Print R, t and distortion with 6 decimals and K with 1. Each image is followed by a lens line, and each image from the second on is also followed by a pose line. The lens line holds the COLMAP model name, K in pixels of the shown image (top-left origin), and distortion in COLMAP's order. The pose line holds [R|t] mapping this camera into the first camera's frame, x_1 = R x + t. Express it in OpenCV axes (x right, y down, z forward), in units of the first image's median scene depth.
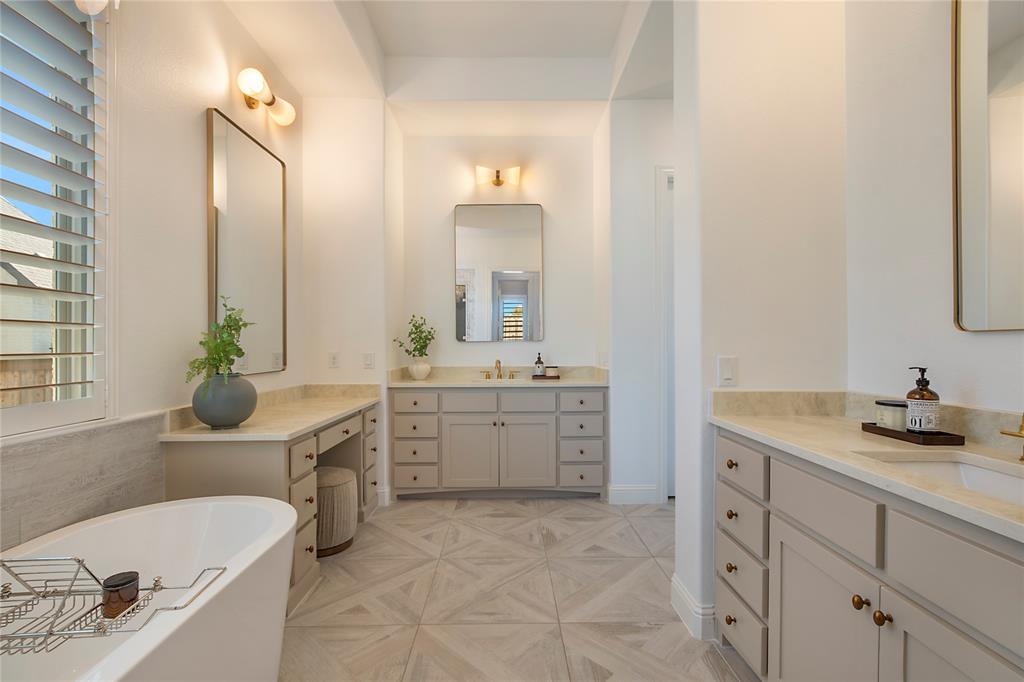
lens RADIAL K [[457.6, 0, 512.5], [0, 457.6, 344.7], [0, 0, 1]] dist [0.000933, 0.000208]
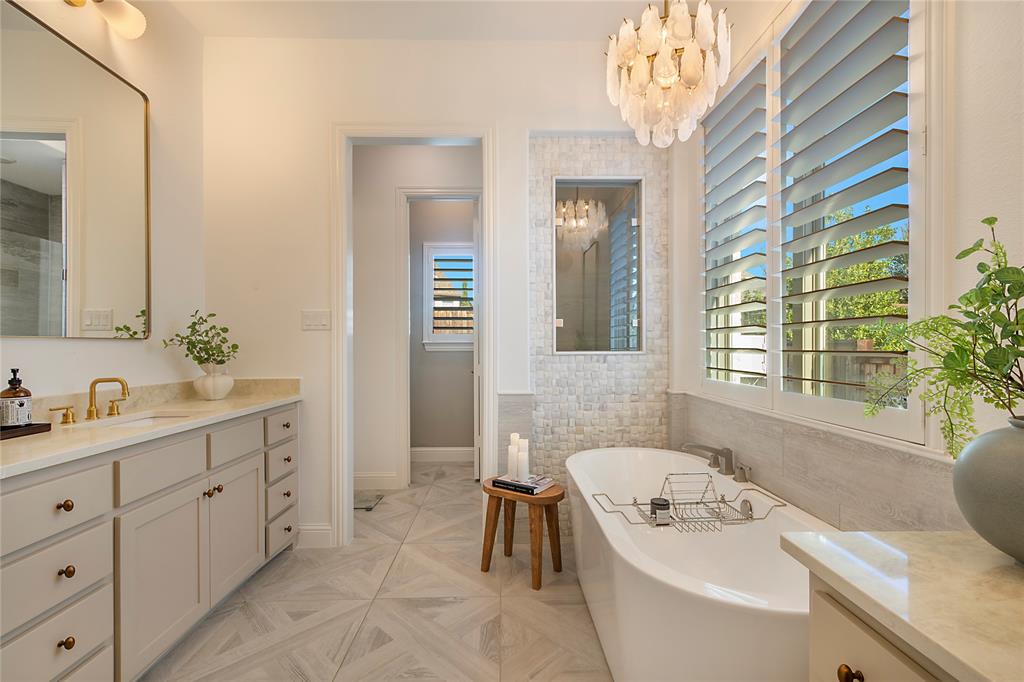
lens RADIAL K [[457.6, 0, 512.5], [0, 457.6, 344.7], [0, 0, 1]] dist [0.000933, 0.000208]
pose [[-0.999958, 0.006817, 0.006172, -0.316058], [0.006800, 0.999973, -0.002765, 0.003259], [-0.006191, -0.002723, -0.999977, 2.073463]]
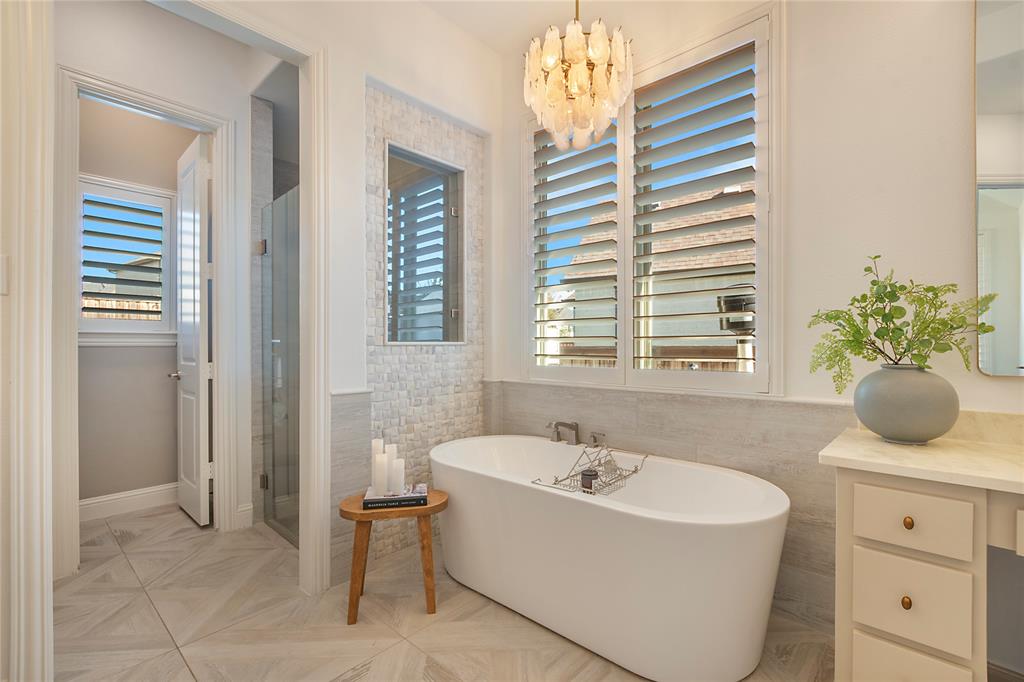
lens RADIAL K [[457.6, 0, 512.5], [0, 457.6, 344.7], [0, 0, 1]] dist [0.000933, 0.000208]
pose [[-0.693506, 0.002857, -0.720445, 0.435320], [0.005479, 0.999984, -0.001308, 0.046463], [0.720430, -0.004854, -0.693510, 1.612802]]
